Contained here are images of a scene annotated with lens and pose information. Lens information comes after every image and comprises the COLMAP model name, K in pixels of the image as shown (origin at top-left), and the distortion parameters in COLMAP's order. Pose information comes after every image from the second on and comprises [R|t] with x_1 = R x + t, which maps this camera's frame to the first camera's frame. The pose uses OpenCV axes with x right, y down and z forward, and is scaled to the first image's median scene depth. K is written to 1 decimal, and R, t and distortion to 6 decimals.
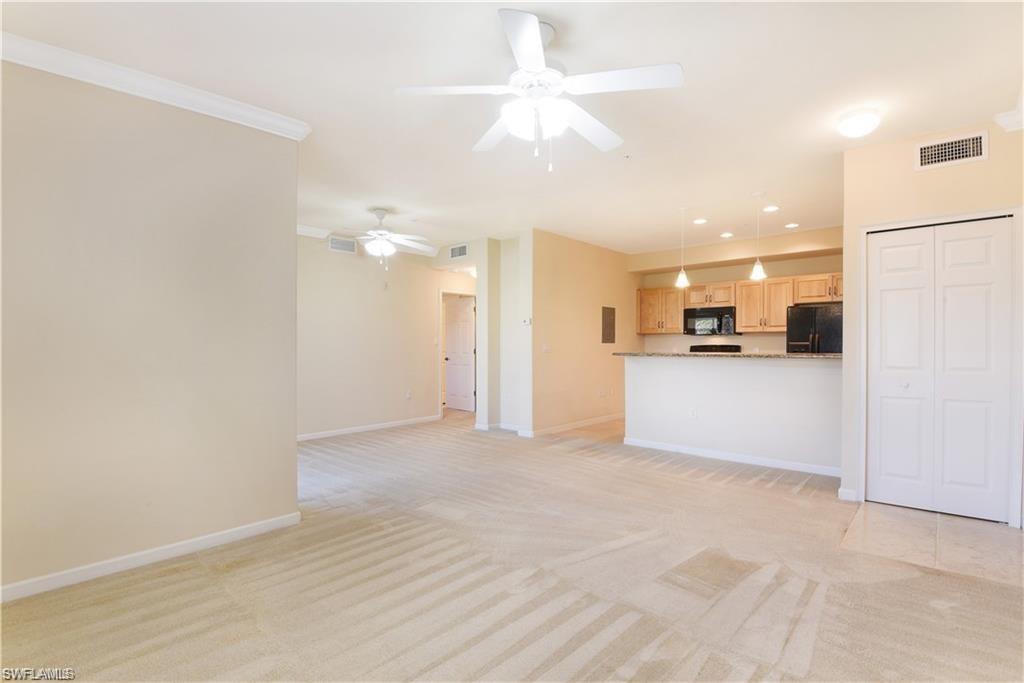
lens RADIAL K [[491.6, 0, 512.0], [0, 491.6, 341.5], [0, 0, 1]] dist [0.026551, -0.000466]
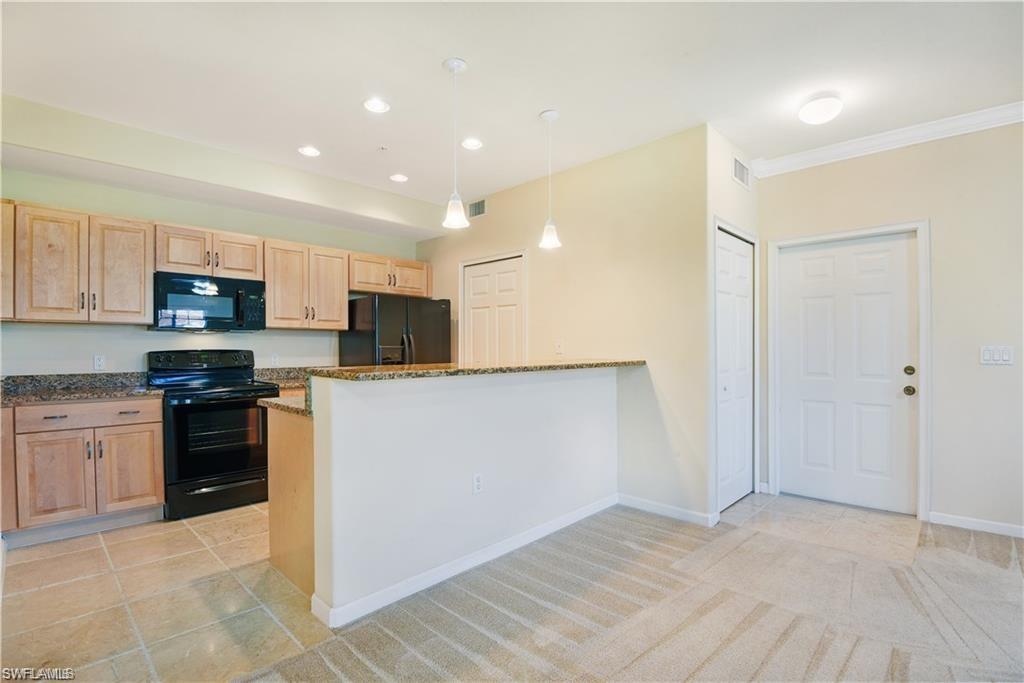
lens RADIAL K [[491.6, 0, 512.0], [0, 491.6, 341.5], [0, 0, 1]] dist [0.026551, -0.000466]
pose [[0.008610, 0.009261, 0.999920, -0.117065], [-0.001729, 0.999956, -0.009247, 0.002270], [-0.999961, -0.001649, 0.008626, 0.760255]]
